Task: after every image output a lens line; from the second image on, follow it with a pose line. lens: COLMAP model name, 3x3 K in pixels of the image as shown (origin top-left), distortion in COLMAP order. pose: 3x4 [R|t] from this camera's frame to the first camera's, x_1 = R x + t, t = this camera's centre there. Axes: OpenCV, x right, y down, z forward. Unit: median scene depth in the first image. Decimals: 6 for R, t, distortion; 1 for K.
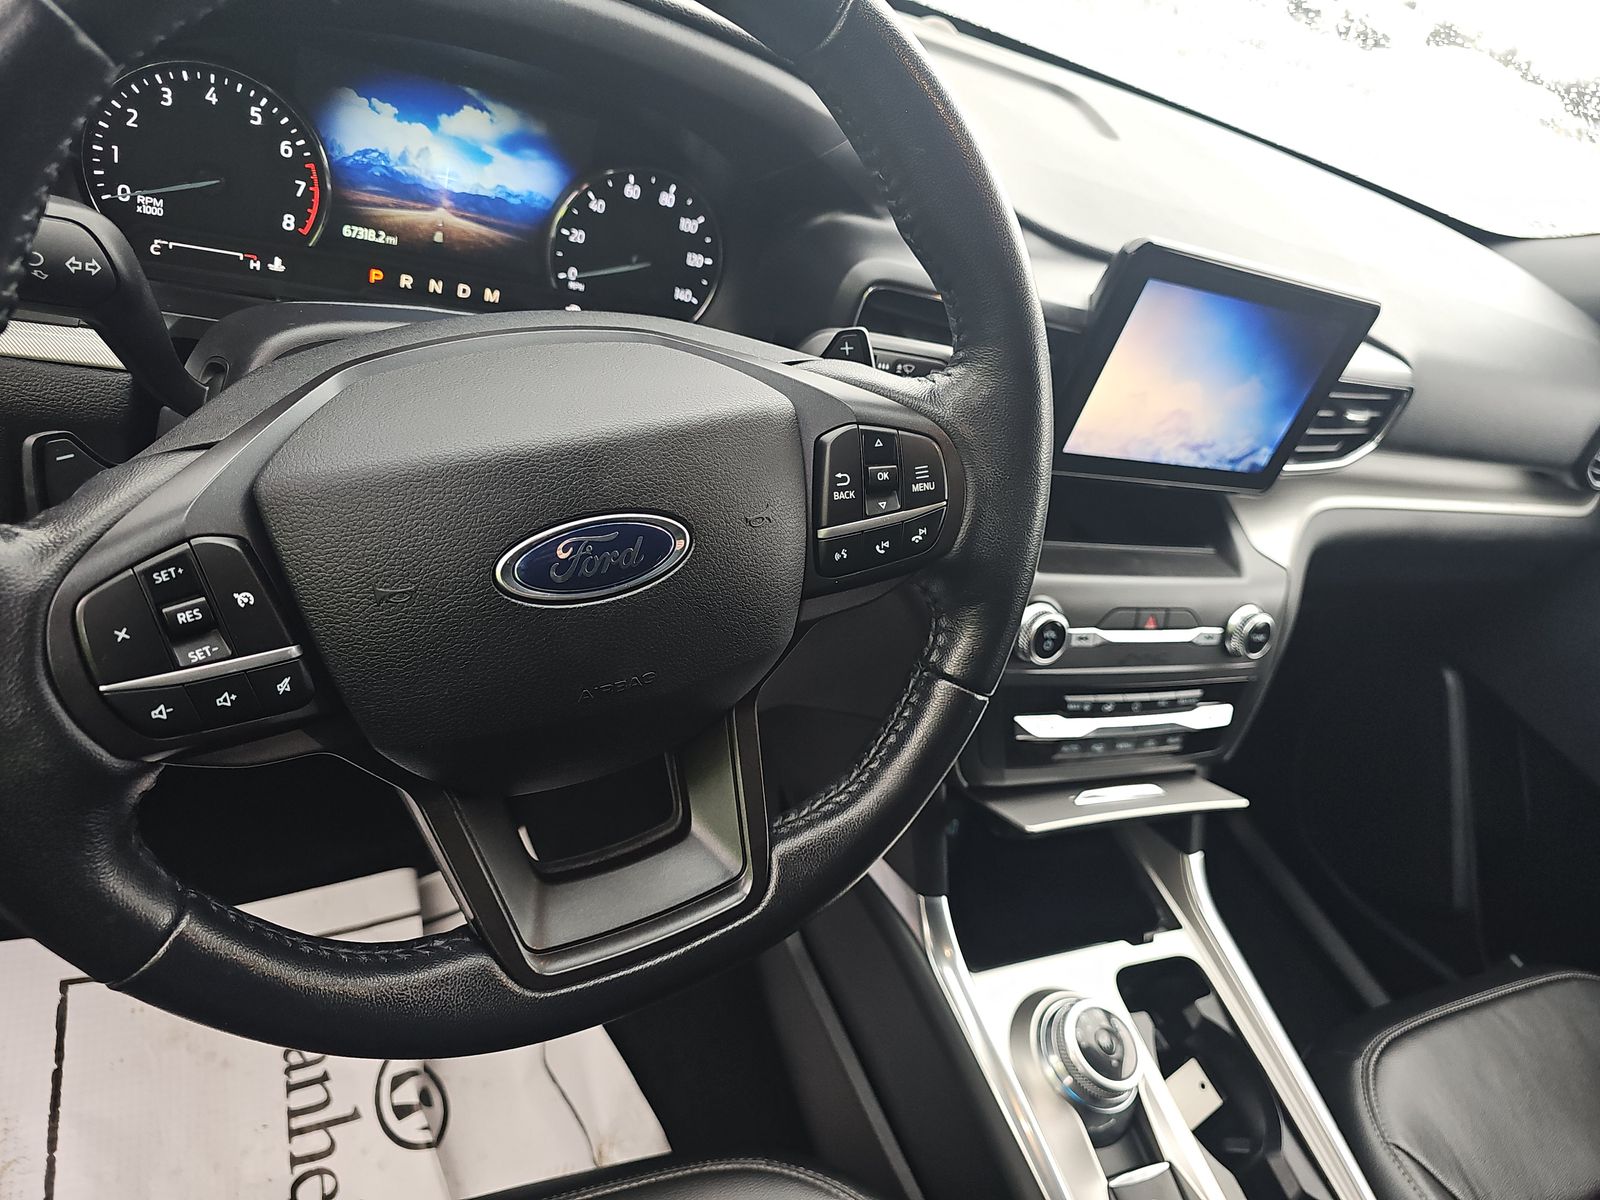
lens RADIAL K [[1088.4, 0, 827.8], [0, 1088.4, 599.1], [0, 0, 1]] dist [0.002539, -0.007465]
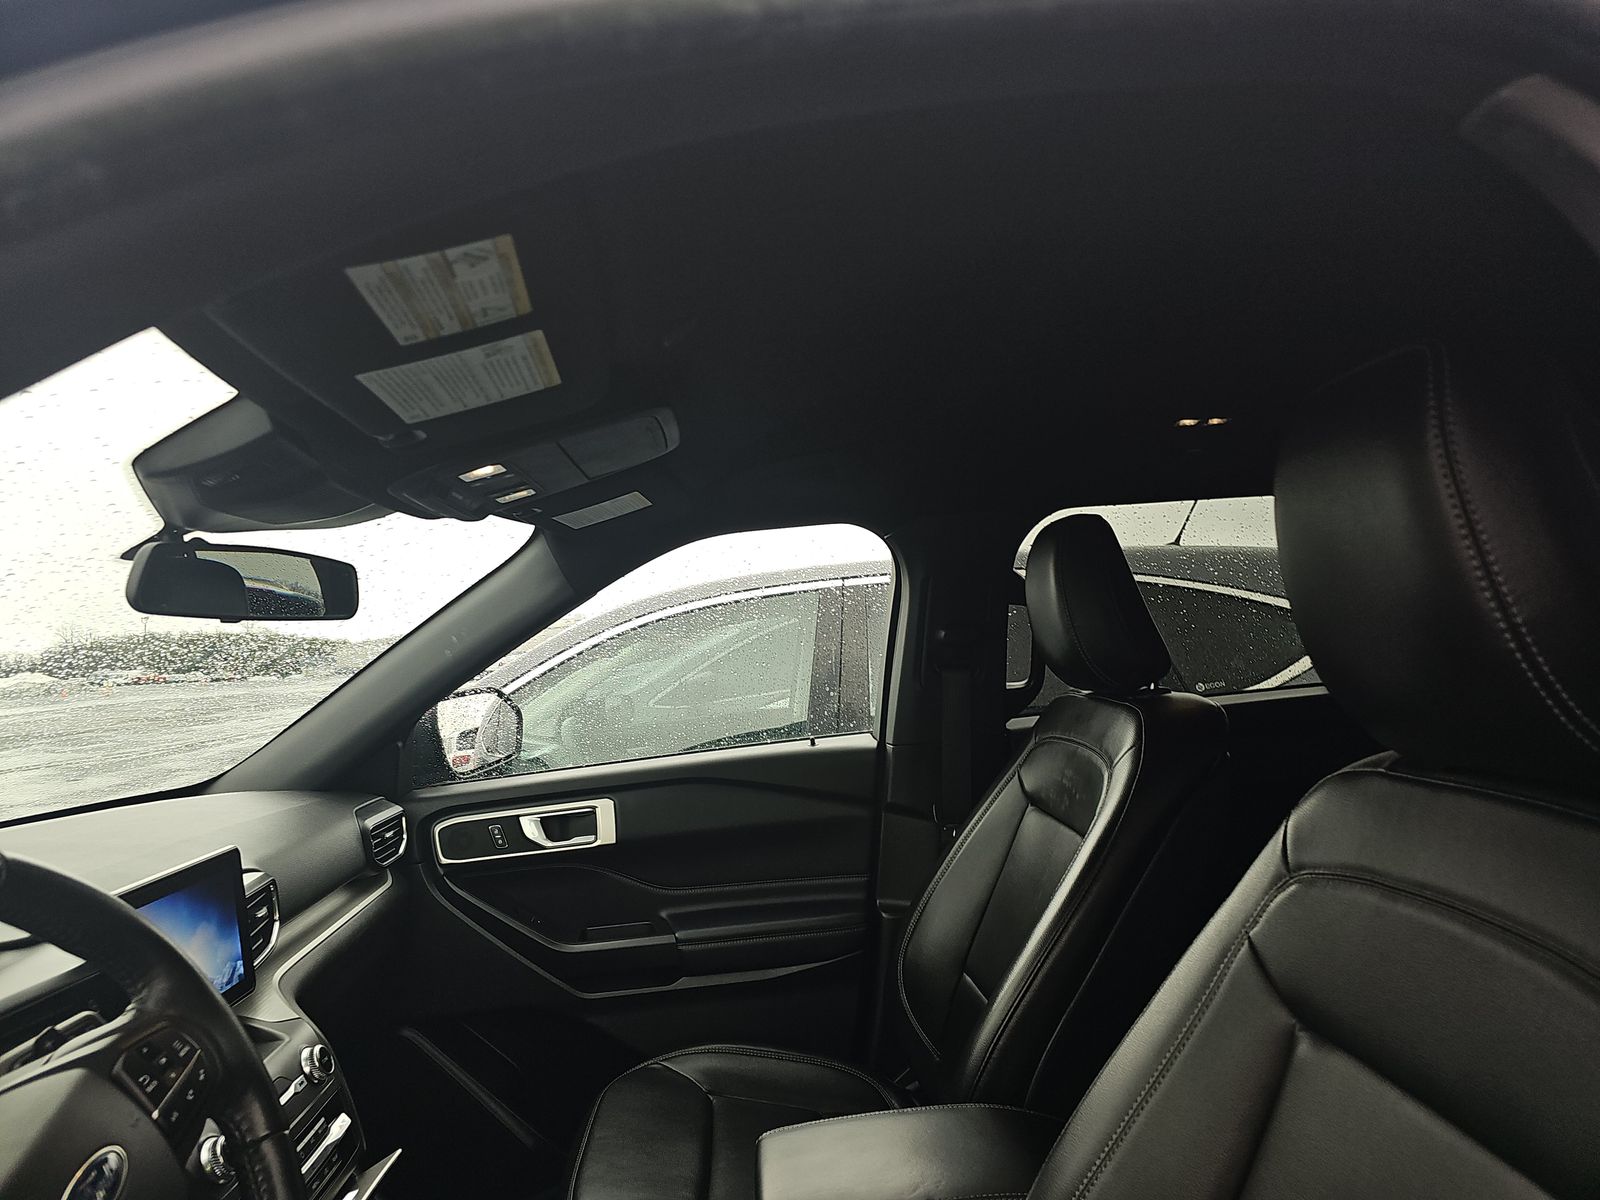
lens RADIAL K [[1040.7, 0, 808.4], [0, 1040.7, 571.8], [0, 0, 1]] dist [0.043837, -0.038767]
pose [[0.293135, -0.314721, 0.902786, -0.714037], [0.716427, 0.697582, 0.010561, 0.042970], [-0.633091, 0.643684, 0.429961, -0.633932]]
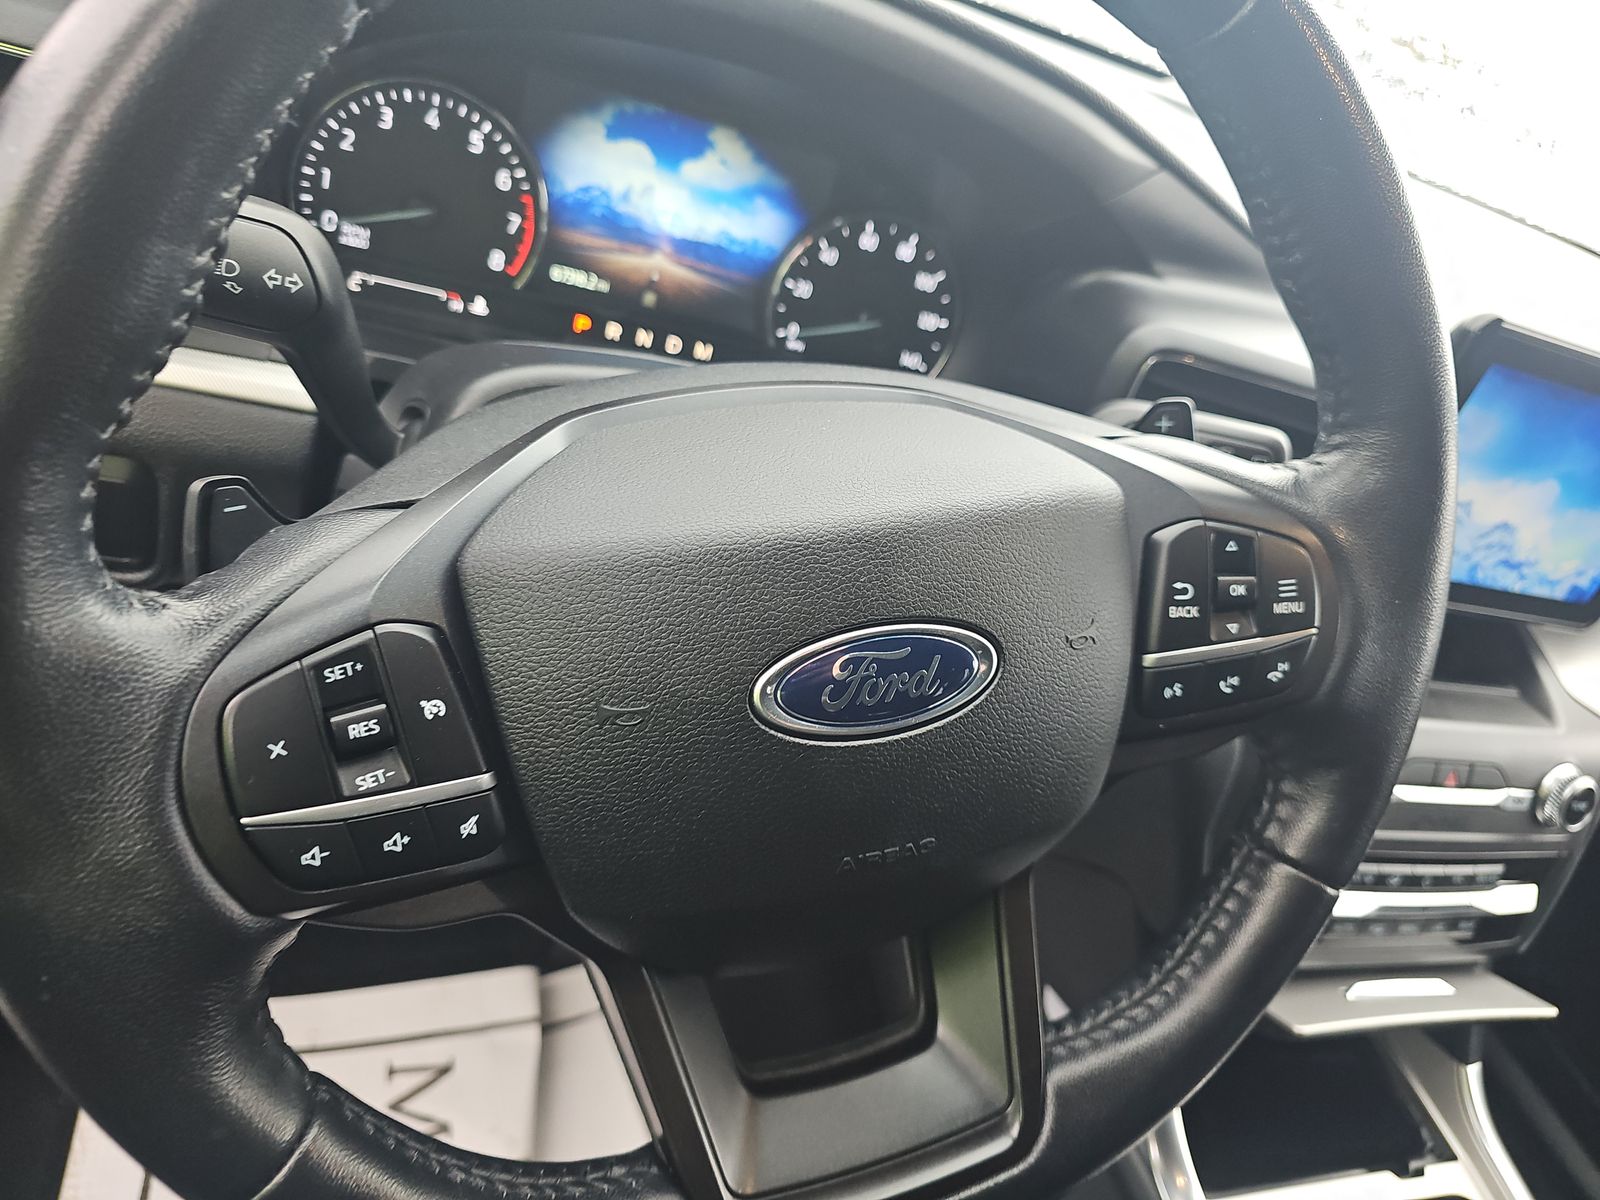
lens RADIAL K [[1093.3, 0, 801.3], [0, 1093.3, 578.9], [0, 0, 1]] dist [0.004825, -0.019942]
pose [[0.990062, 0.061473, -0.126487, -0.126772], [-0.073054, 0.993345, -0.089048, -0.026287], [0.120171, 0.097404, 0.987963, 0.179779]]
